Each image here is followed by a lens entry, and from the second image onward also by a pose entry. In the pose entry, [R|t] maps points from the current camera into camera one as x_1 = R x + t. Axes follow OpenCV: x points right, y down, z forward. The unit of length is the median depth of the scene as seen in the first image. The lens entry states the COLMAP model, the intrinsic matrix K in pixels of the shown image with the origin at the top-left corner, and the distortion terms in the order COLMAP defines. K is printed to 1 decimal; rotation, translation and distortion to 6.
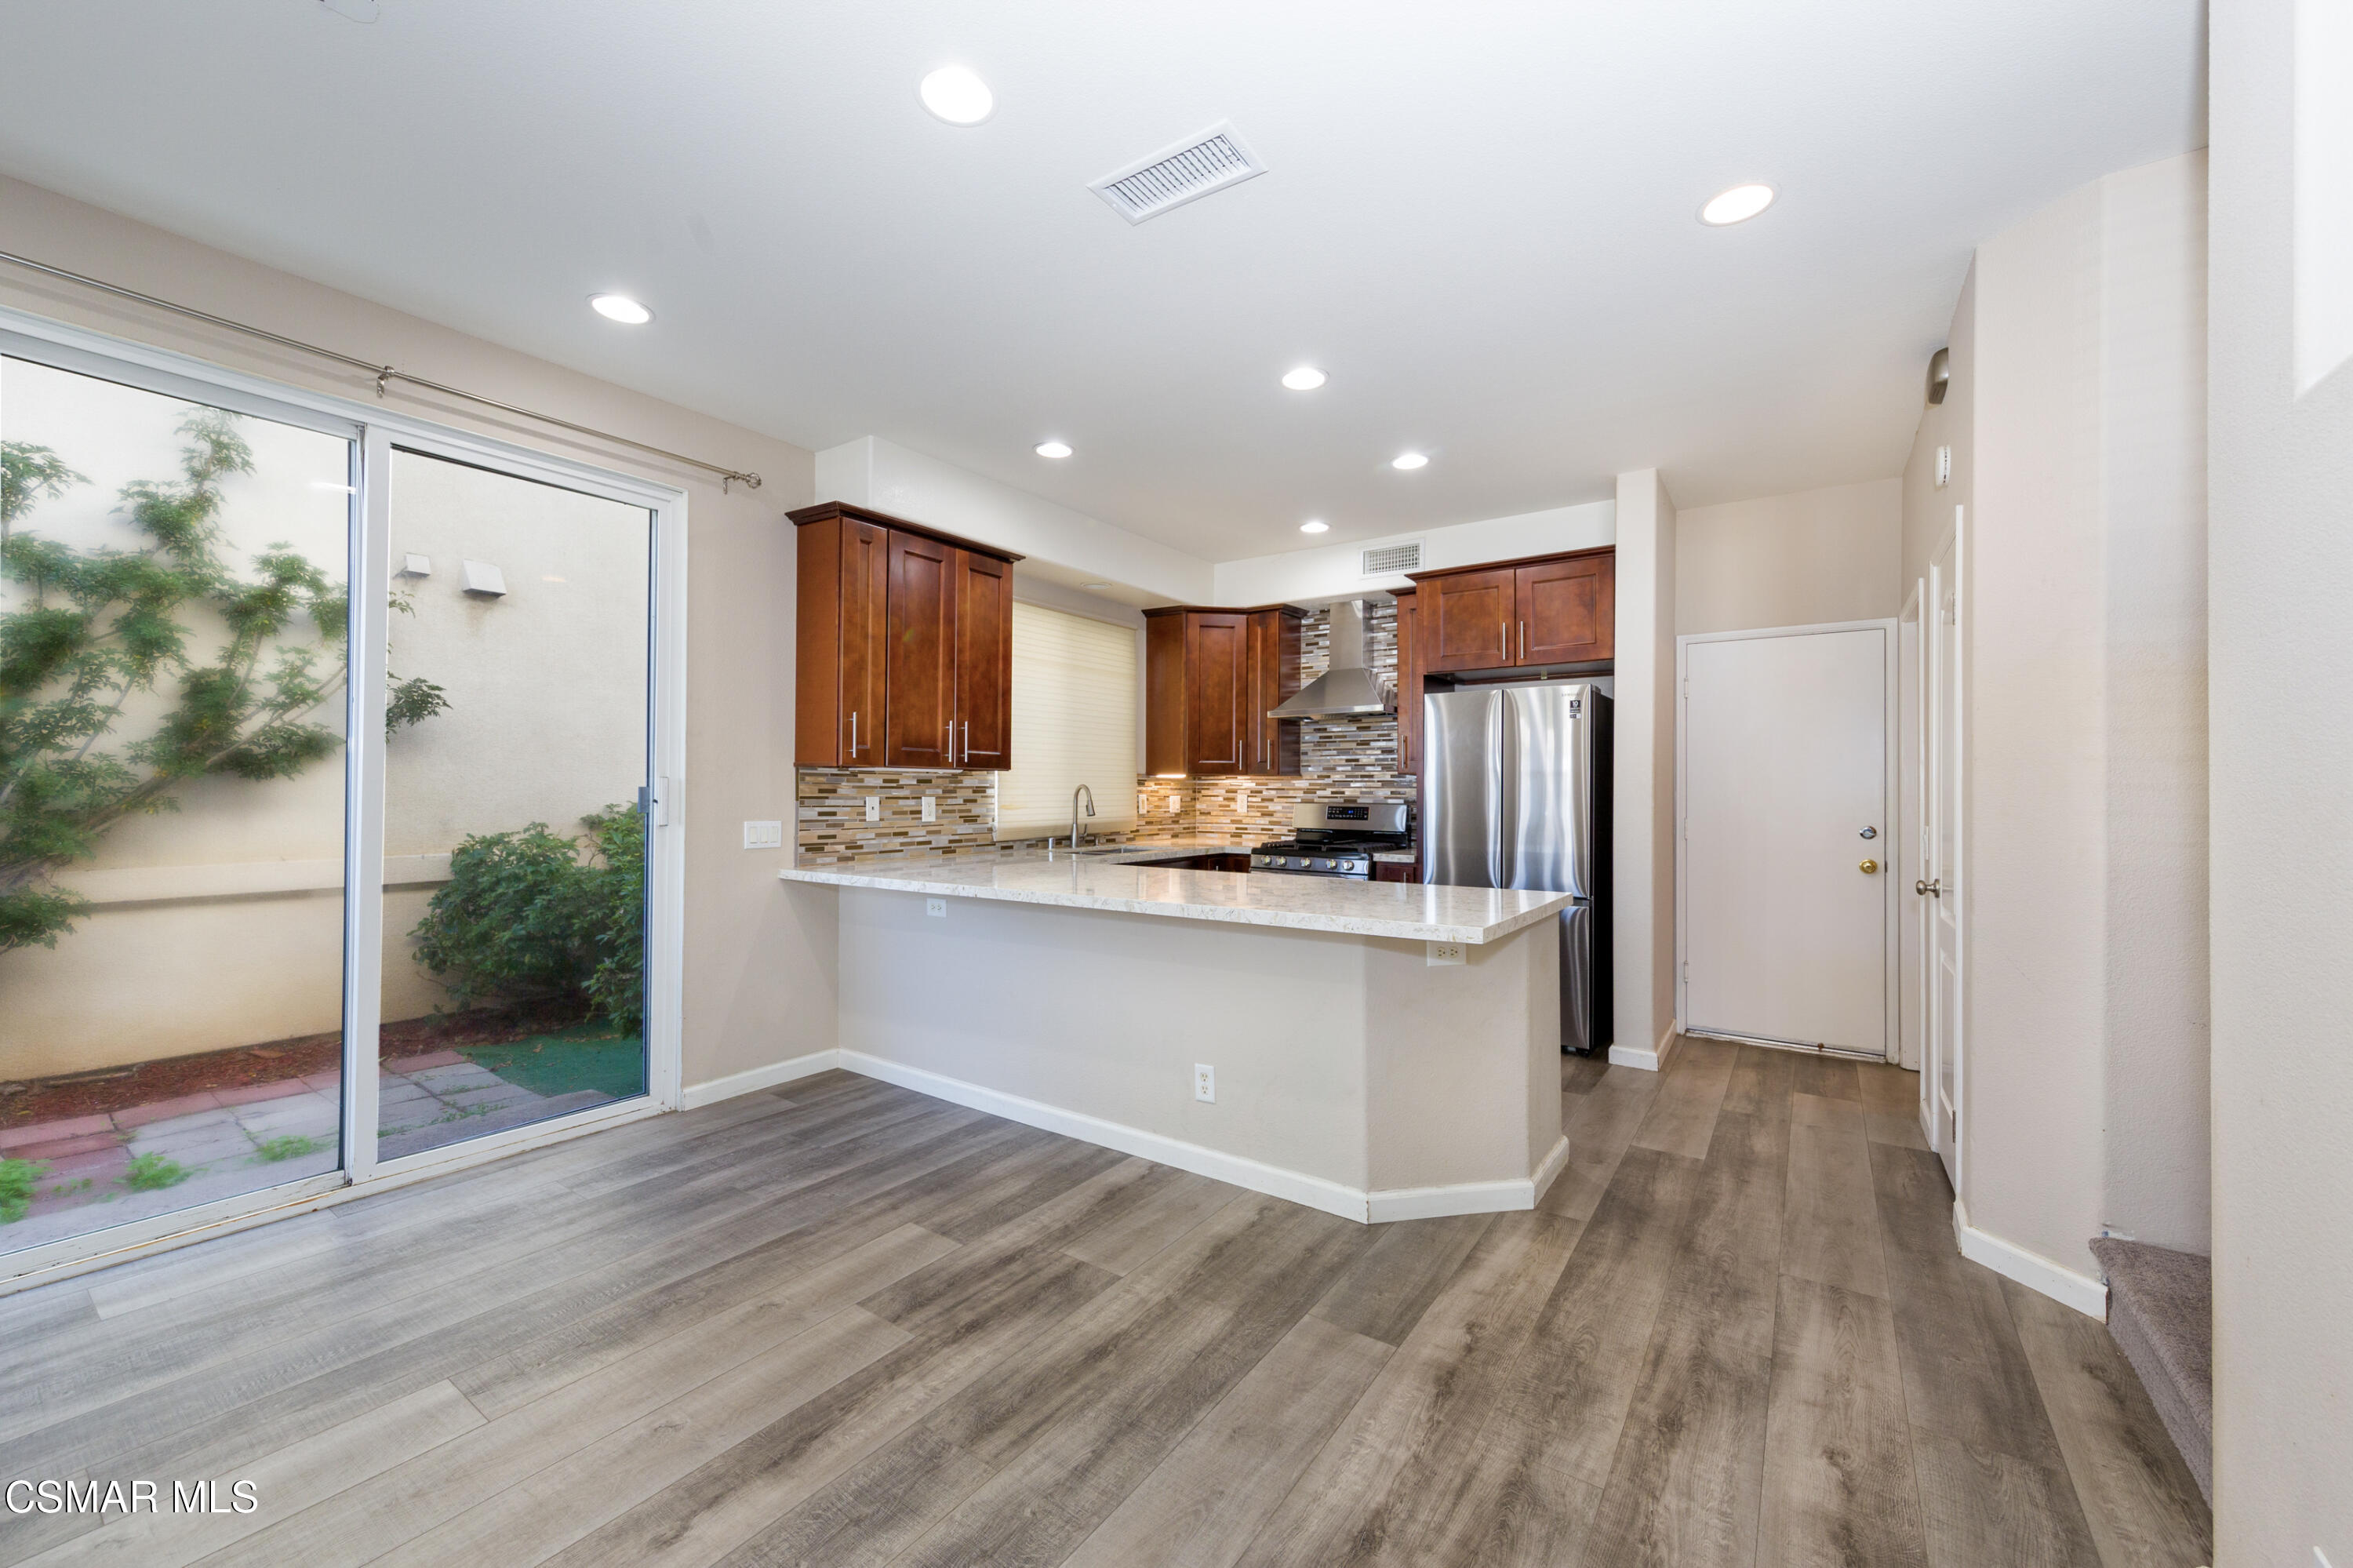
lens RADIAL K [[910.9, 0, 1178.6], [0, 910.9, 781.5], [0, 0, 1]] dist [0.007265, -0.000635]
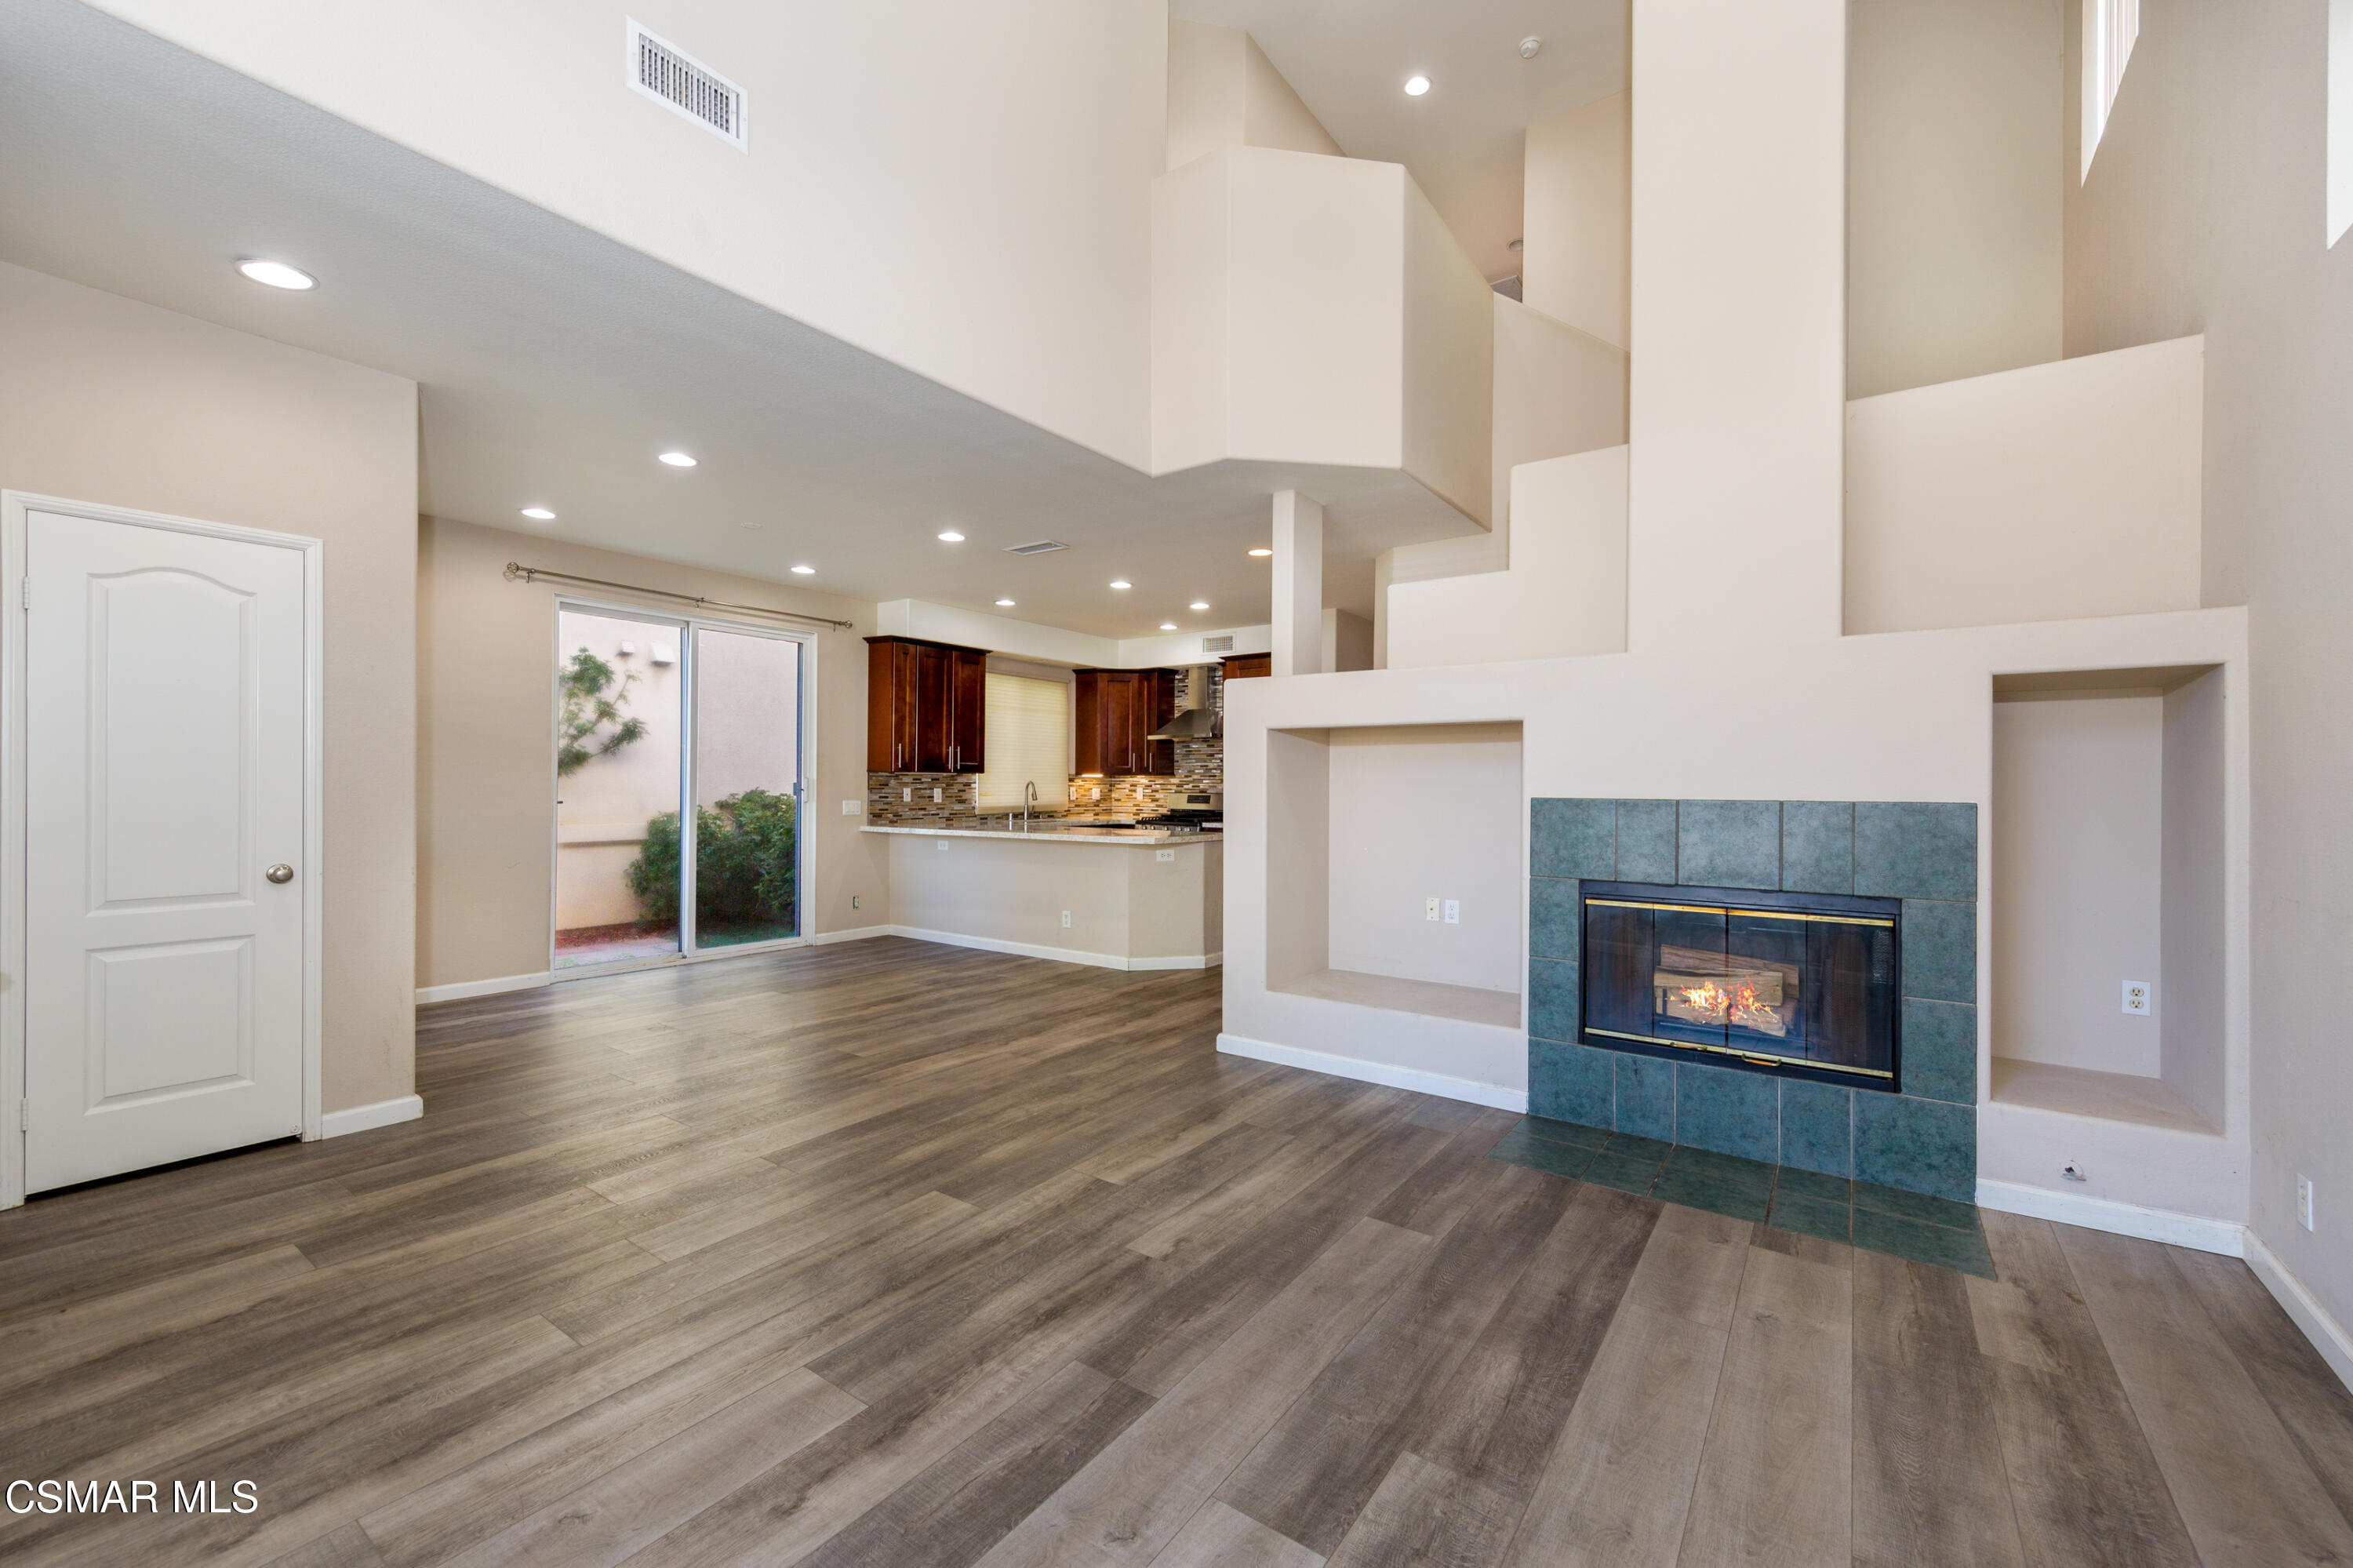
lens RADIAL K [[966.5, 0, 1185.9], [0, 966.5, 780.7], [0, 0, 1]] dist [0.003790, -0.000723]
pose [[0.999985, 0.001449, -0.005211, 0.245495], [-0.001423, 0.999987, 0.004964, -0.009046], [0.005218, -0.004957, 0.999974, -0.987178]]
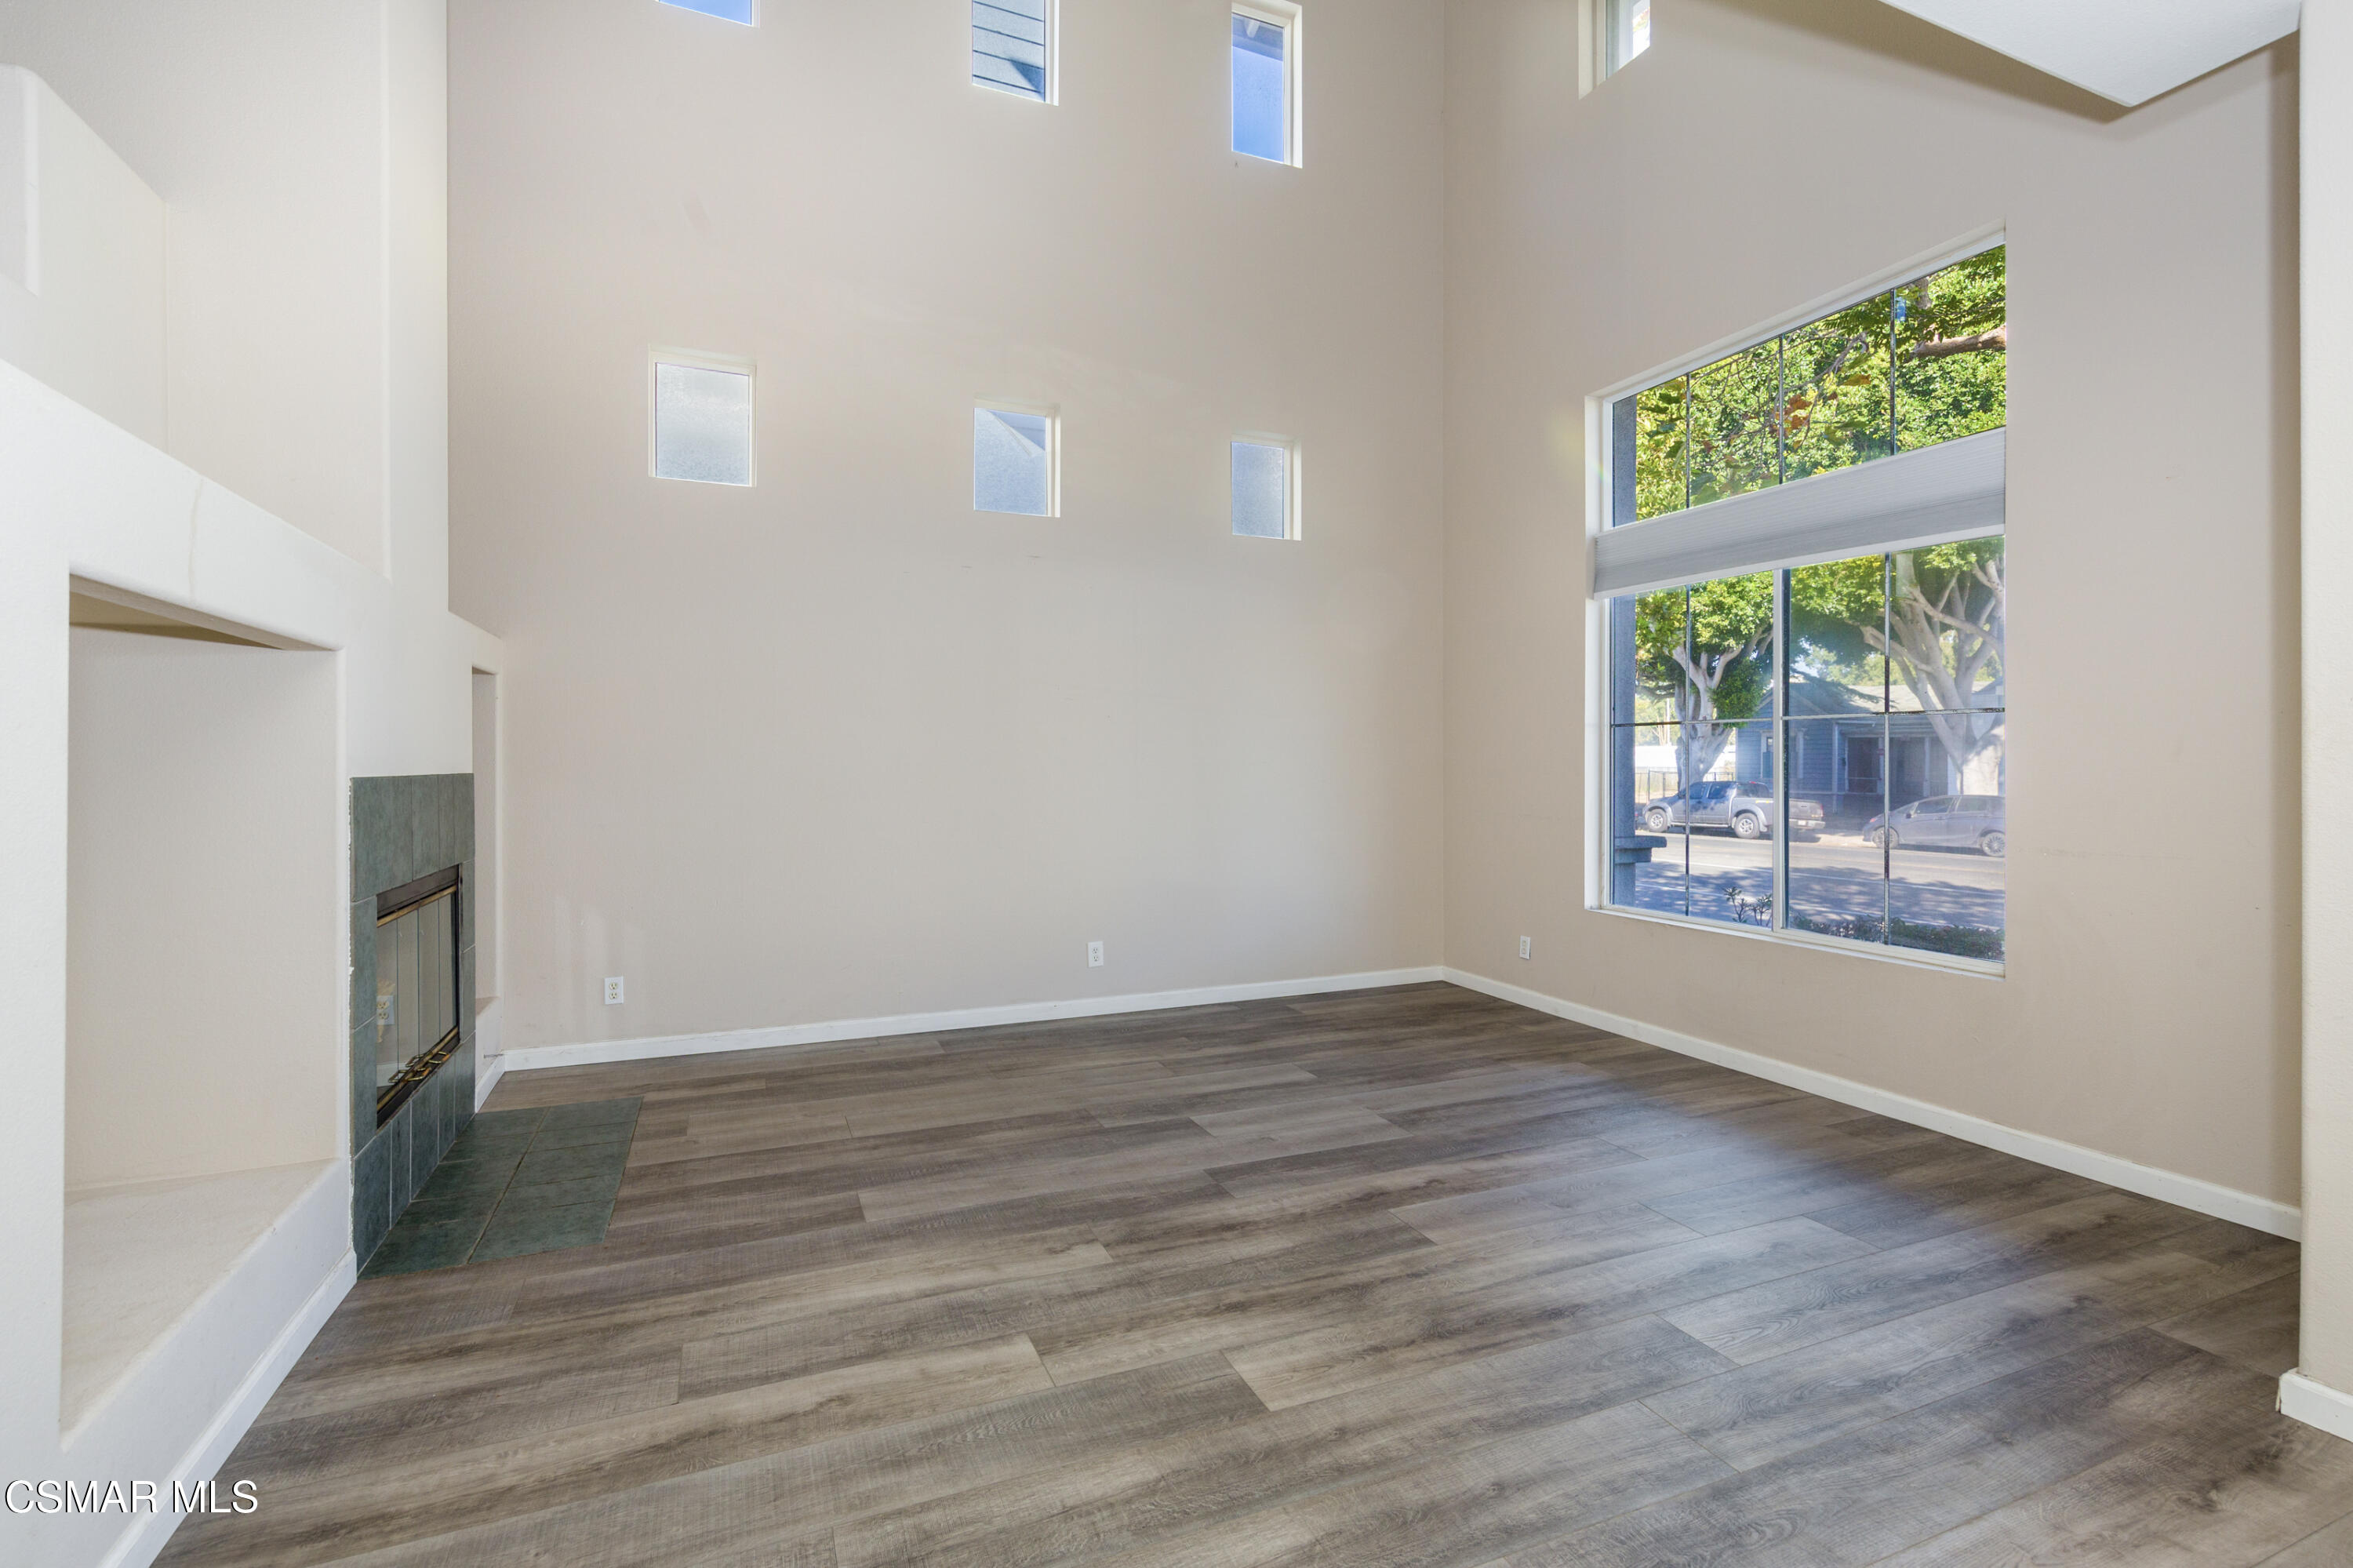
lens RADIAL K [[1039.2, 0, 1164.3], [0, 1039.2, 761.1], [0, 0, 1]] dist [0.004514, 0.000081]
pose [[-0.846245, -0.005364, 0.532766, -0.191113], [-0.010978, 0.999913, -0.007371, 0.001355], [-0.532680, -0.012086, -0.846230, 0.260907]]
